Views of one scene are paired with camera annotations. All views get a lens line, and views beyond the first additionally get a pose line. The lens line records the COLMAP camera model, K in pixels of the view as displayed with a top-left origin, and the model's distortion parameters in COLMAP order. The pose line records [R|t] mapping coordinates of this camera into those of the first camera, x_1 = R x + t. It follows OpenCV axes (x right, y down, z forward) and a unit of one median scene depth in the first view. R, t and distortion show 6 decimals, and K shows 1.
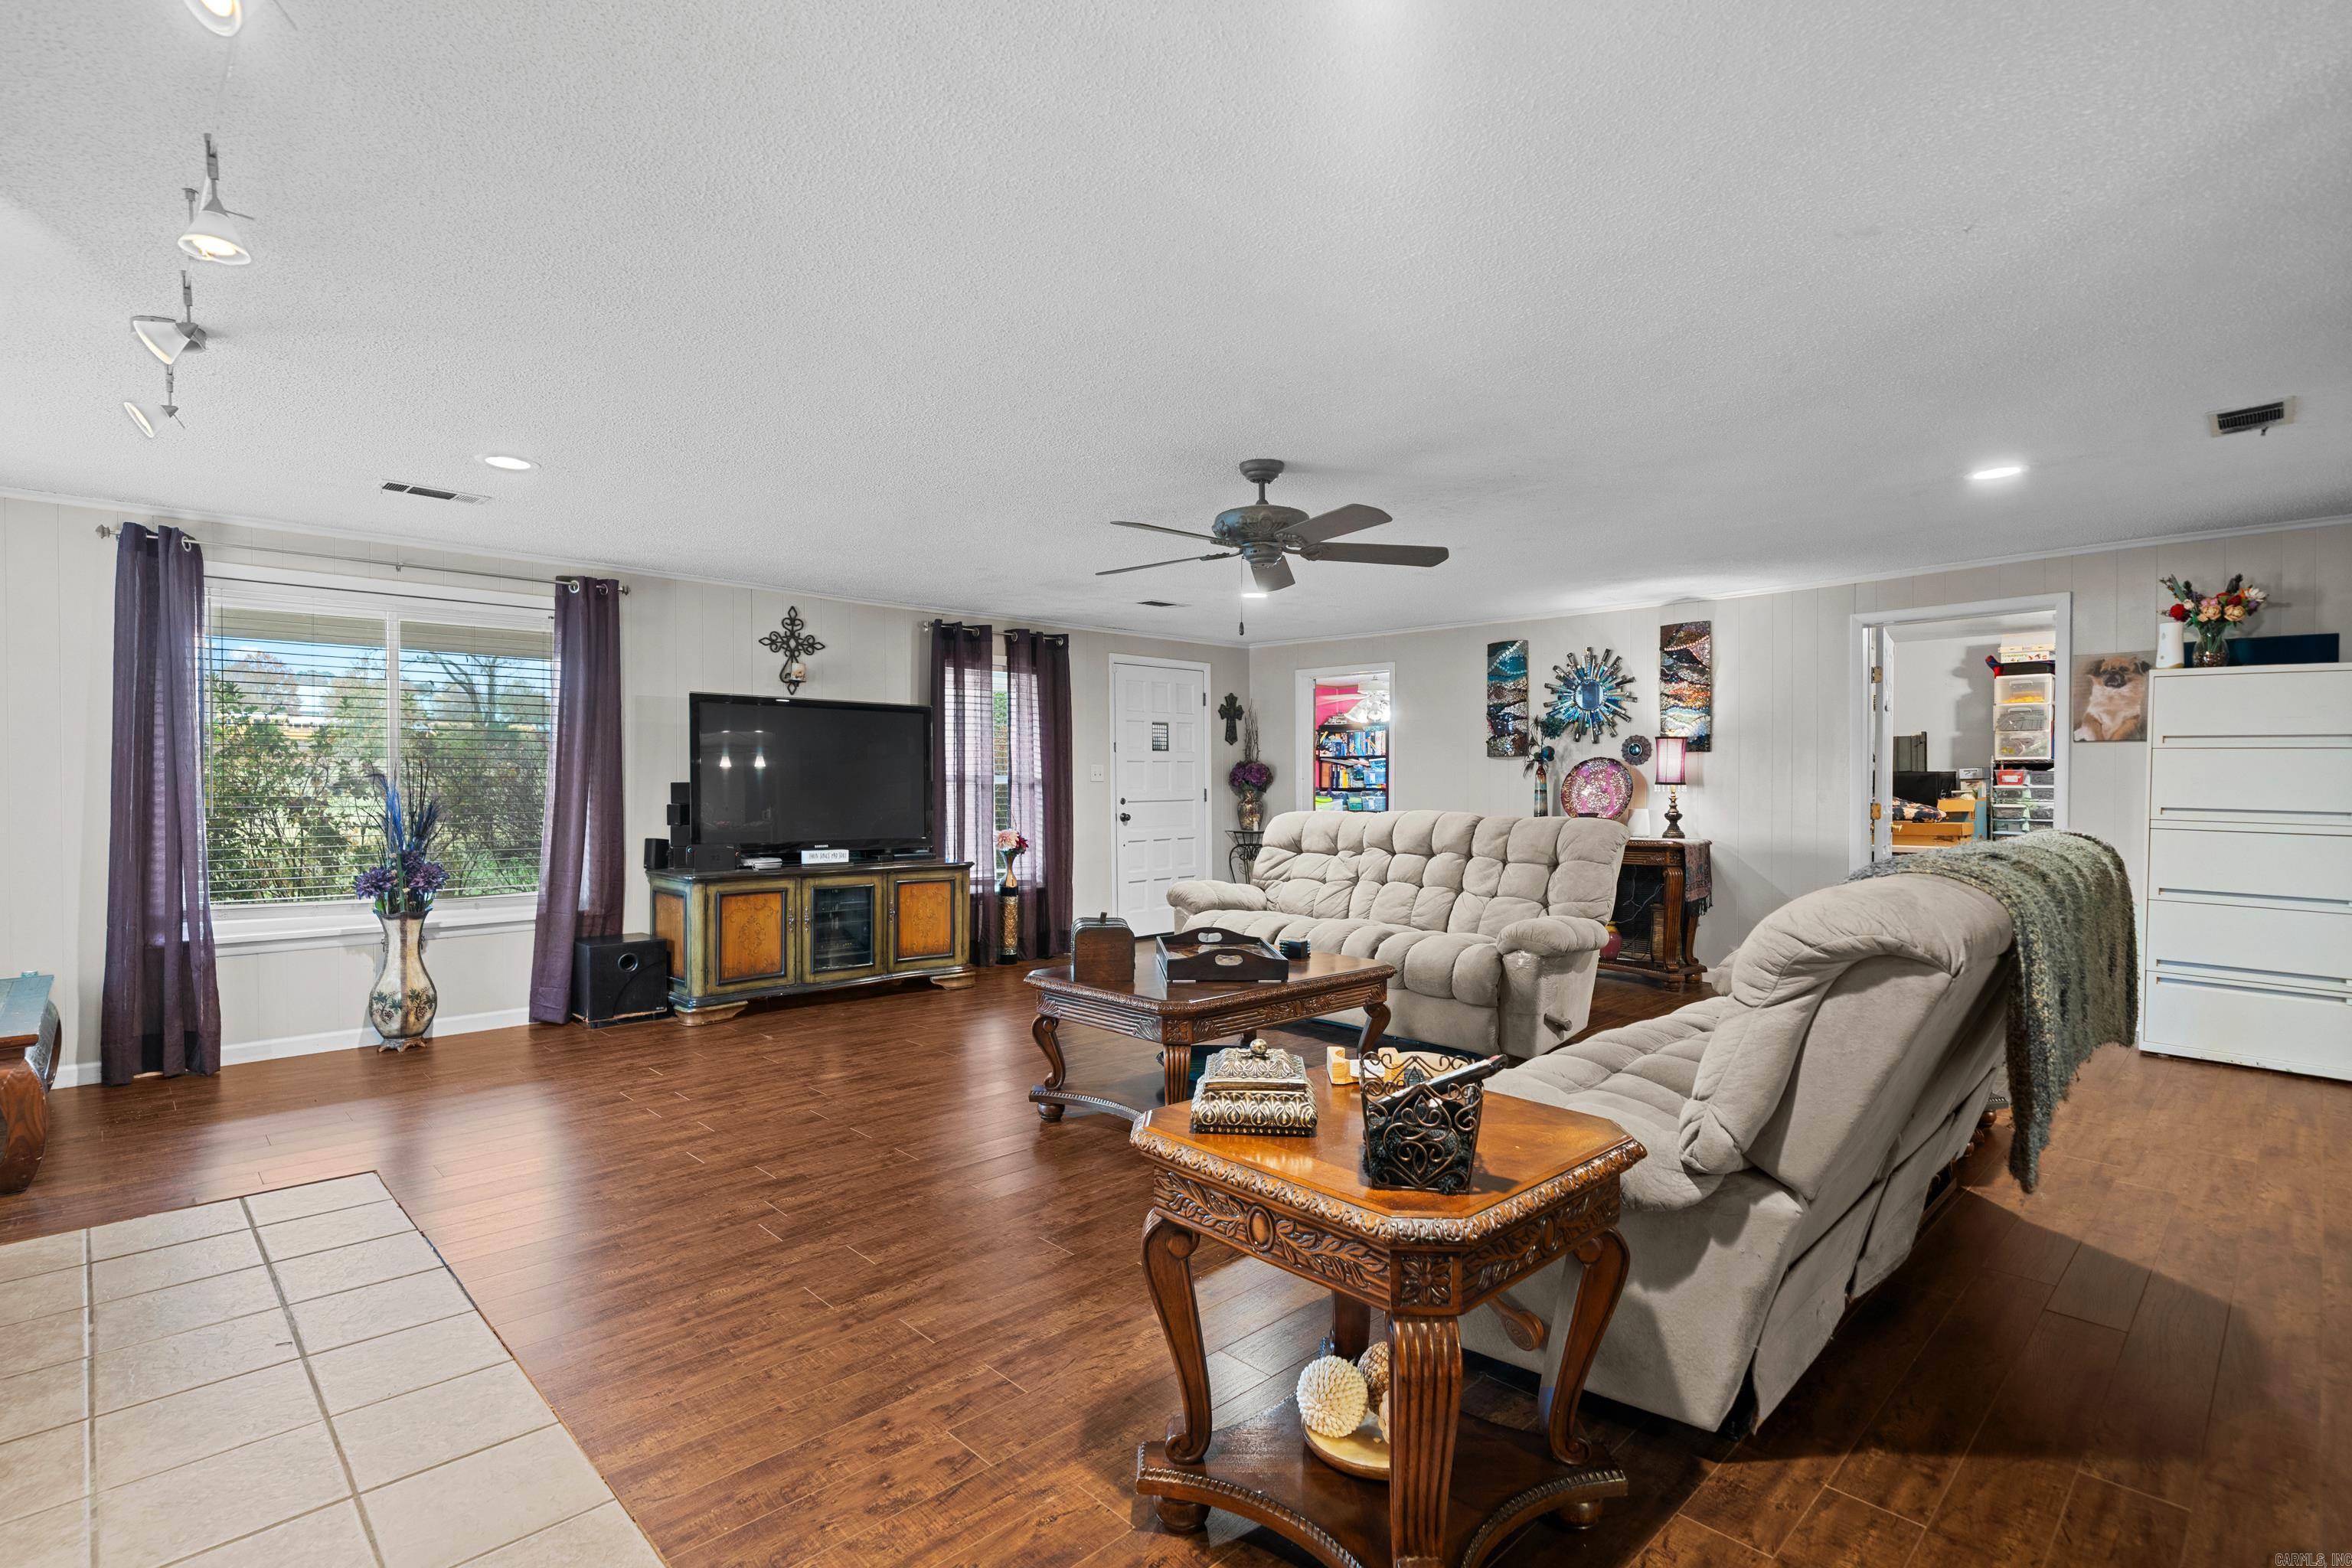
lens RADIAL K [[1115.9, 0, 1174.0], [0, 1115.9, 785.8], [0, 0, 1]] dist [-0.003404, -0.000293]
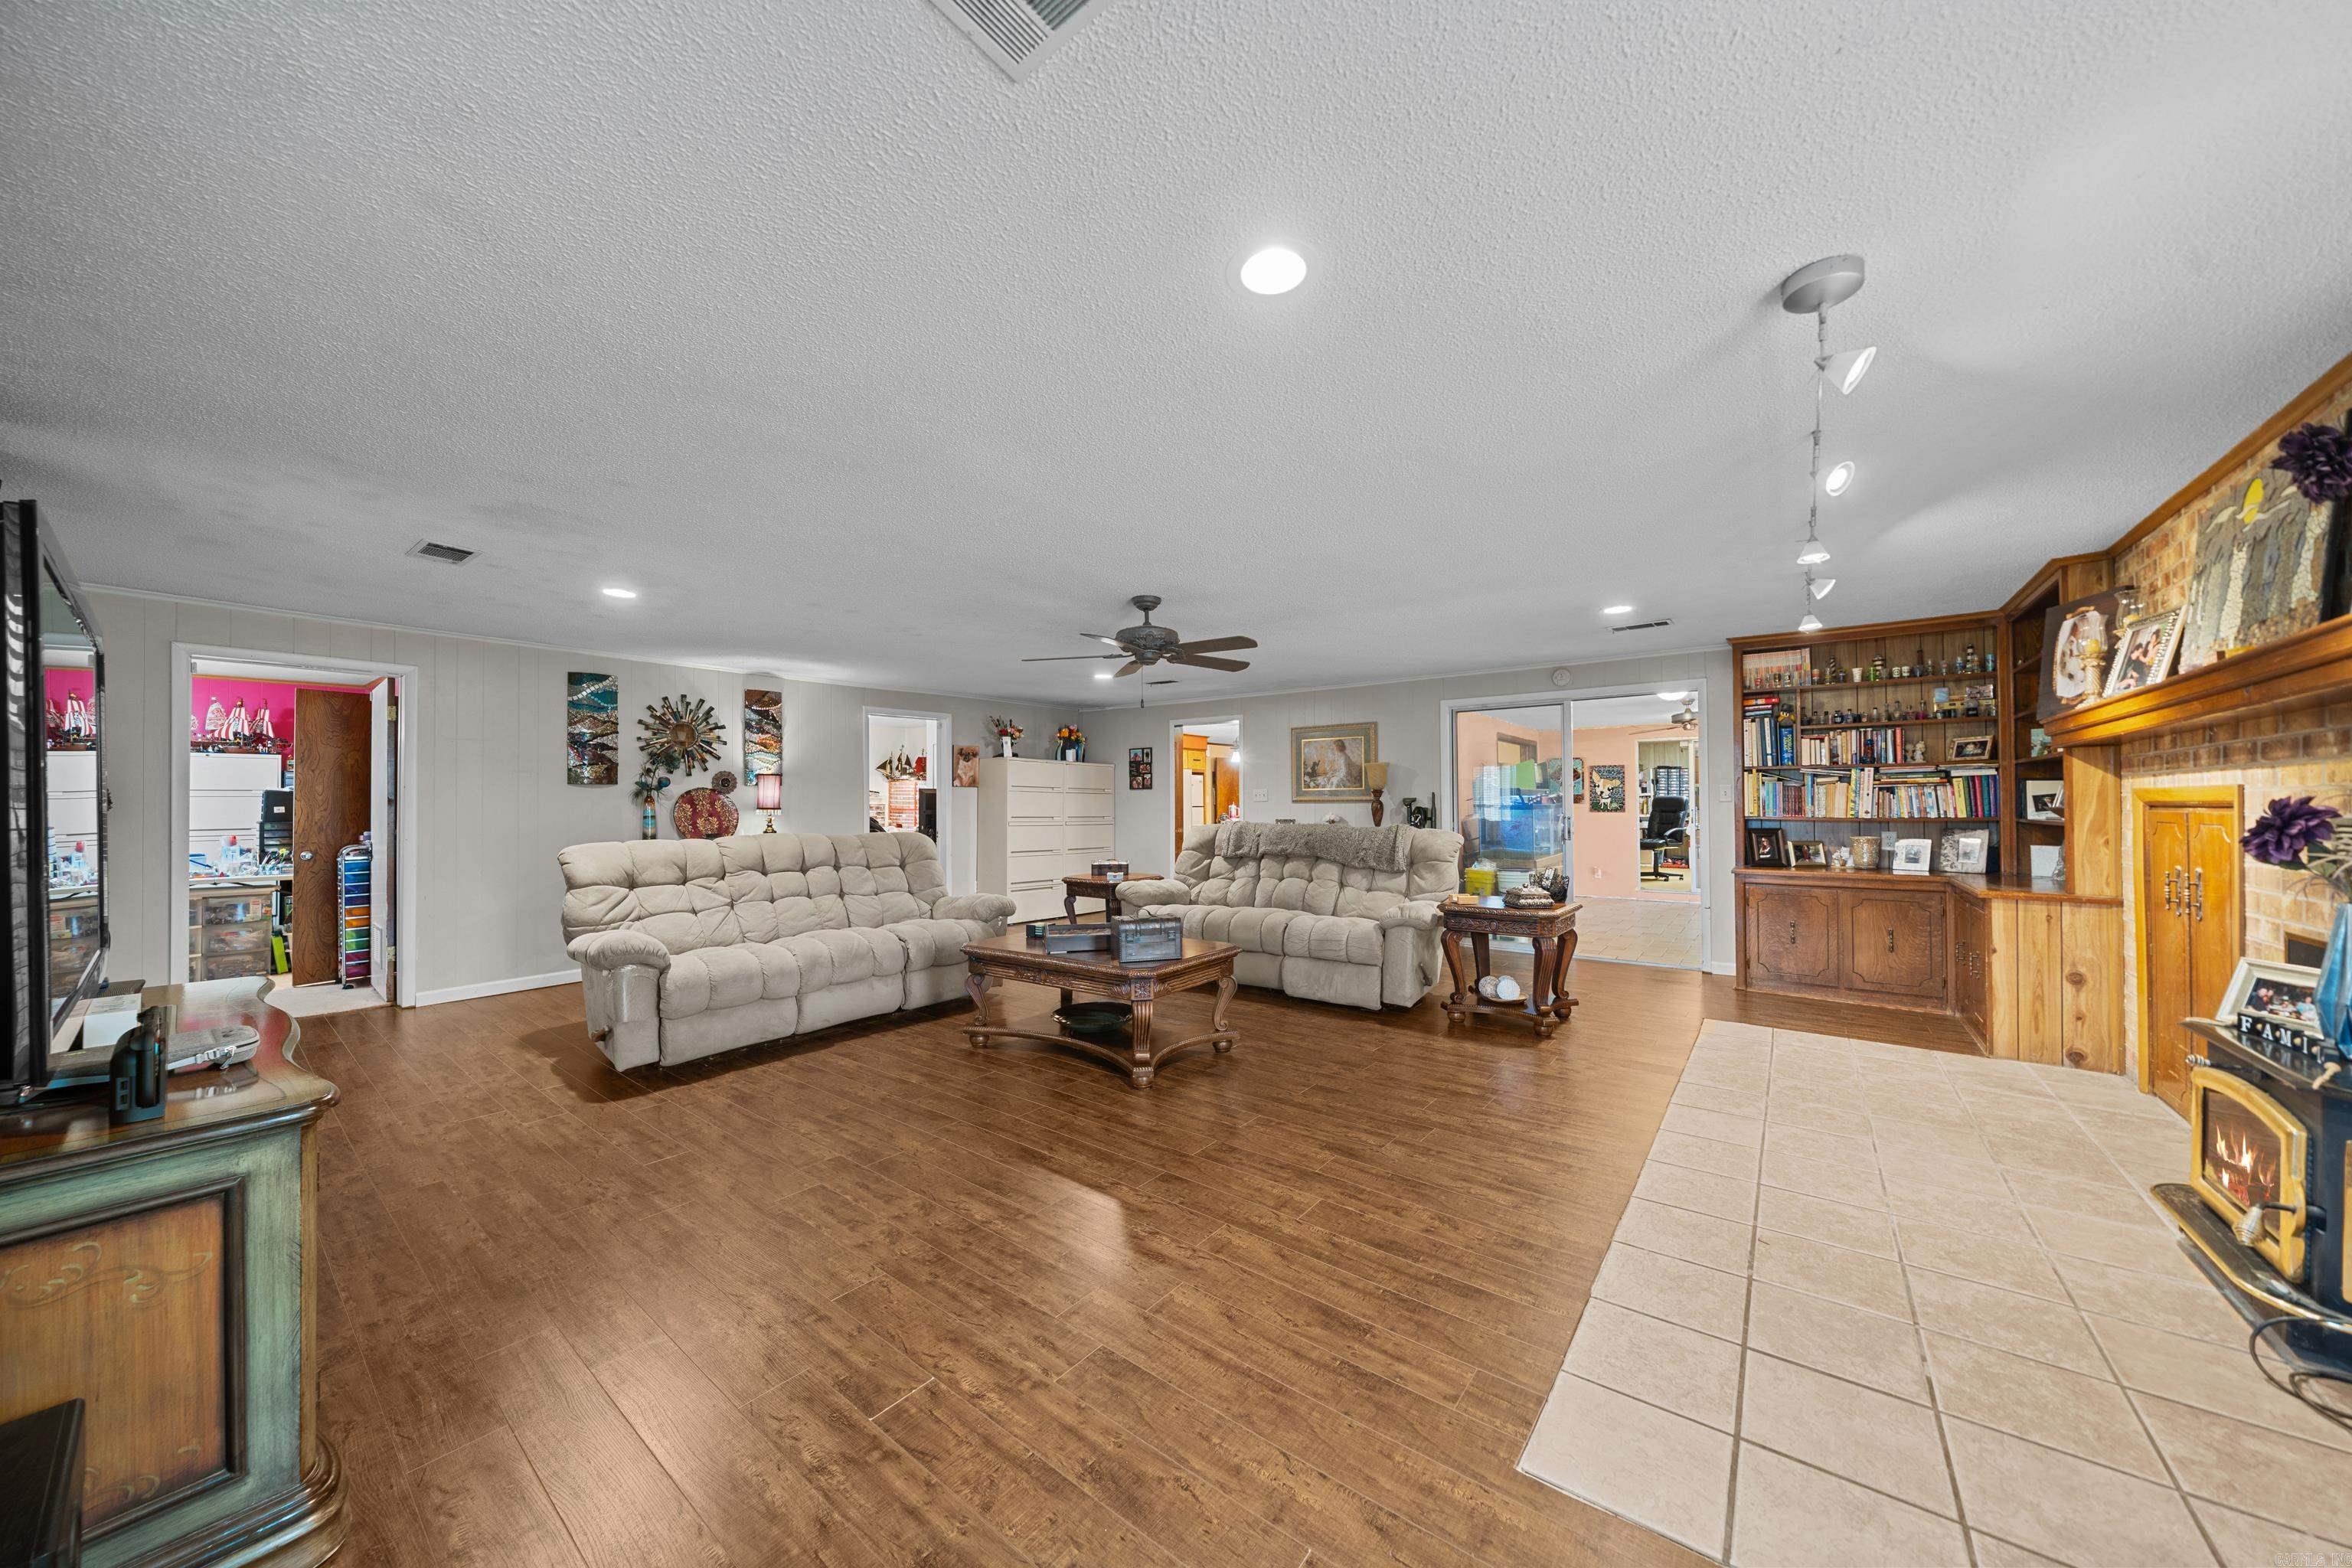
lens RADIAL K [[802.3, 0, 1188.8], [0, 802.3, 785.0], [0, 0, 1]] dist [-0.000892, -0.000096]
pose [[-0.147969, 0.022775, 0.988730, -0.954267], [0.008554, 0.999727, -0.021748, -0.009056], [-0.988955, 0.005239, -0.148124, 1.047624]]
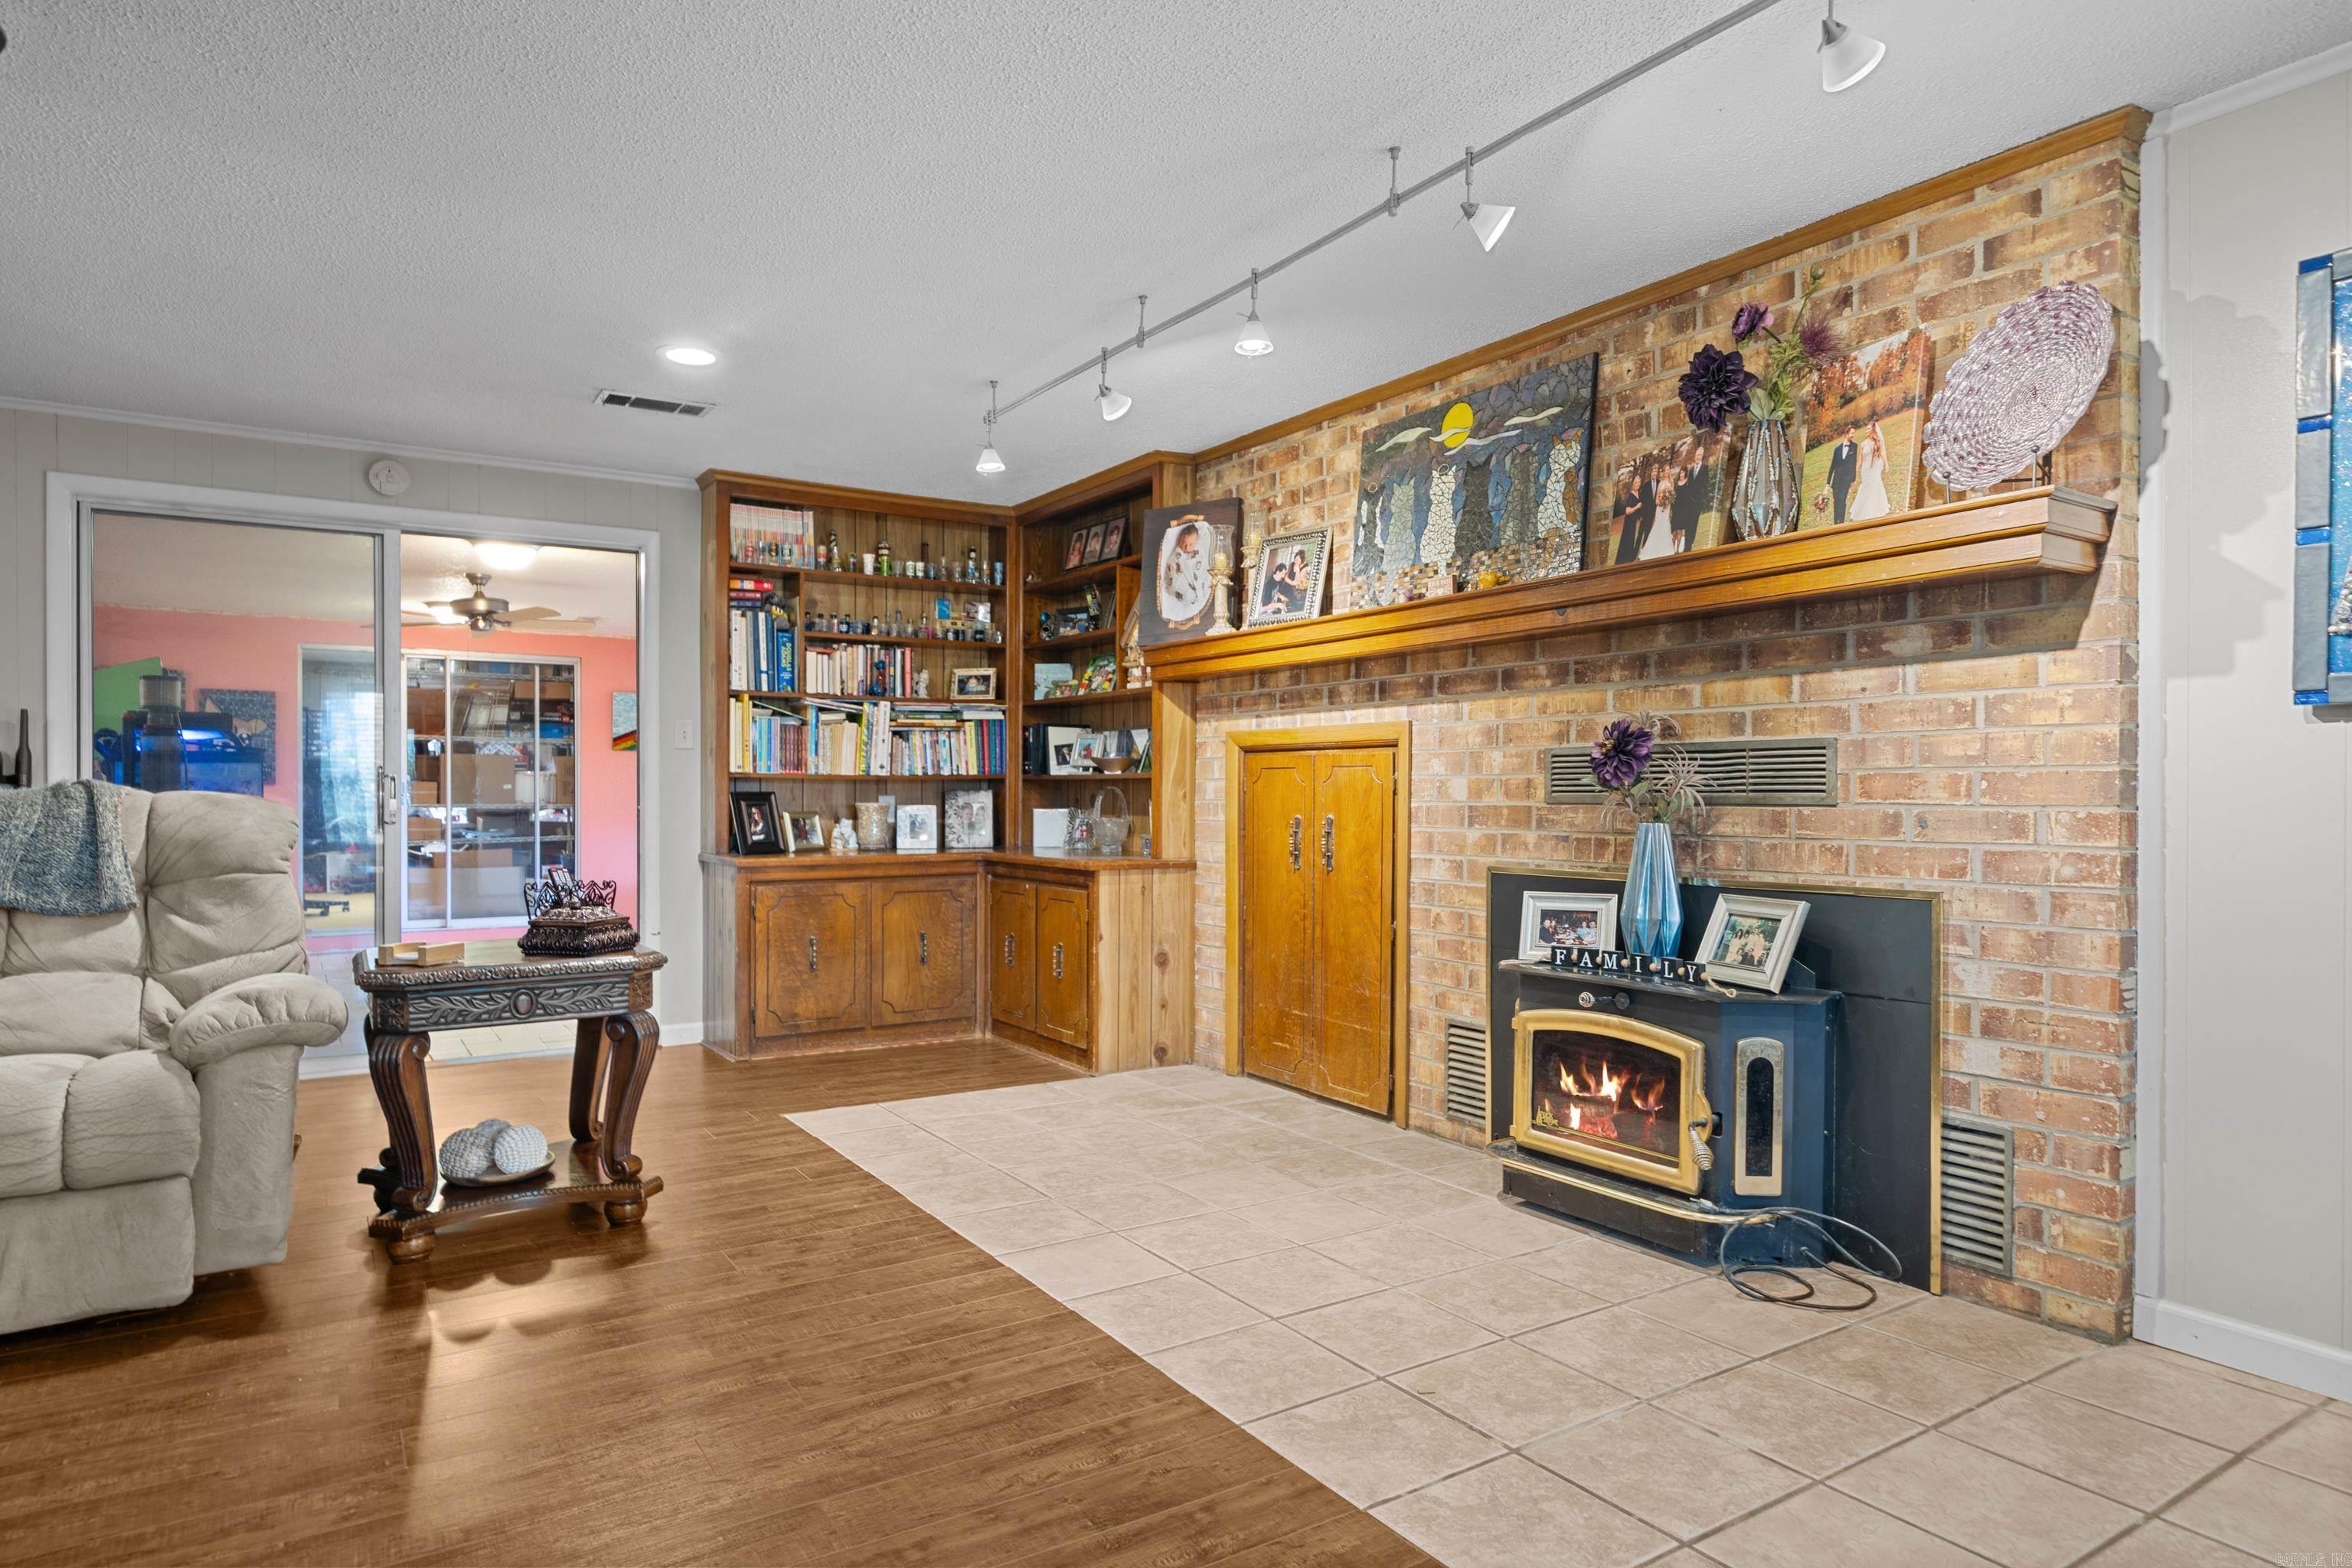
lens RADIAL K [[1356.0, 0, 1176.0], [0, 1356.0, 784.0], [0, 0, 1]] dist [-0.002178, -0.000531]
pose [[-0.980693, -0.001770, 0.195546, -0.474370], [-0.001740, 0.999998, 0.000325, 0.031998], [-0.195547, -0.000021, -0.980694, 1.171921]]
